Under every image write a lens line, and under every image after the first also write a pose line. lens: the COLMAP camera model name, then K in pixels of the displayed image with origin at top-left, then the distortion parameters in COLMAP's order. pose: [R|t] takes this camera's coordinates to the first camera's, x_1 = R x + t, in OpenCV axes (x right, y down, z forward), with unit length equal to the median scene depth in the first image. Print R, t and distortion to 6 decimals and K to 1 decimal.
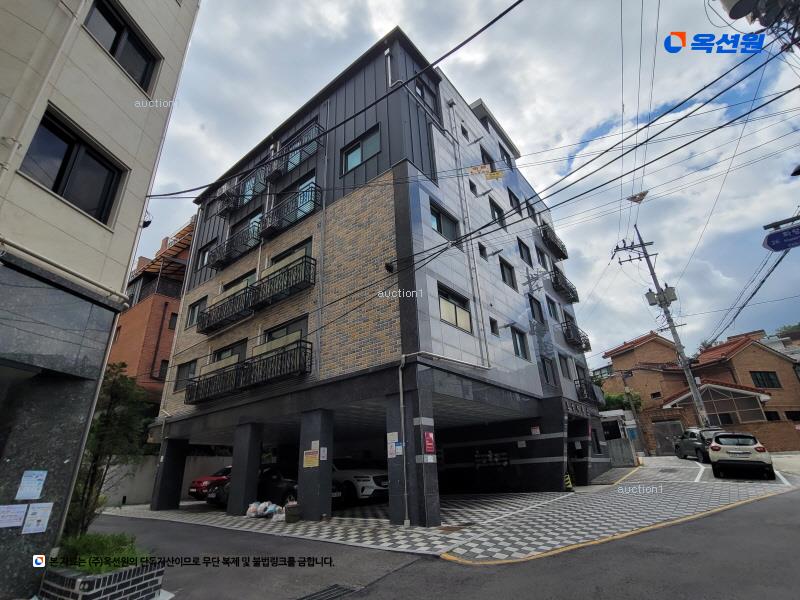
lens RADIAL K [[394.8, 0, 400.0], [0, 394.8, 300.0], [0, 0, 1]] dist [0.000359, 0.000025]
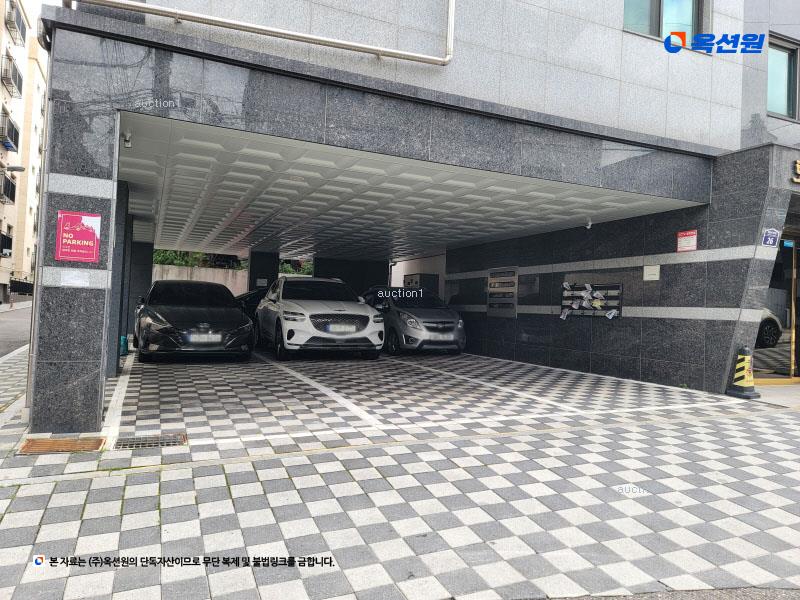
lens RADIAL K [[597.4, 0, 400.0], [0, 597.4, 300.0], [0, 0, 1]] dist [0.034425, -0.002467]
pose [[0.882152, 0.073689, -0.465164, 0.371239], [0.113882, 0.924999, 0.362502, 0.140389], [0.456989, -0.372756, 0.807598, 0.380407]]
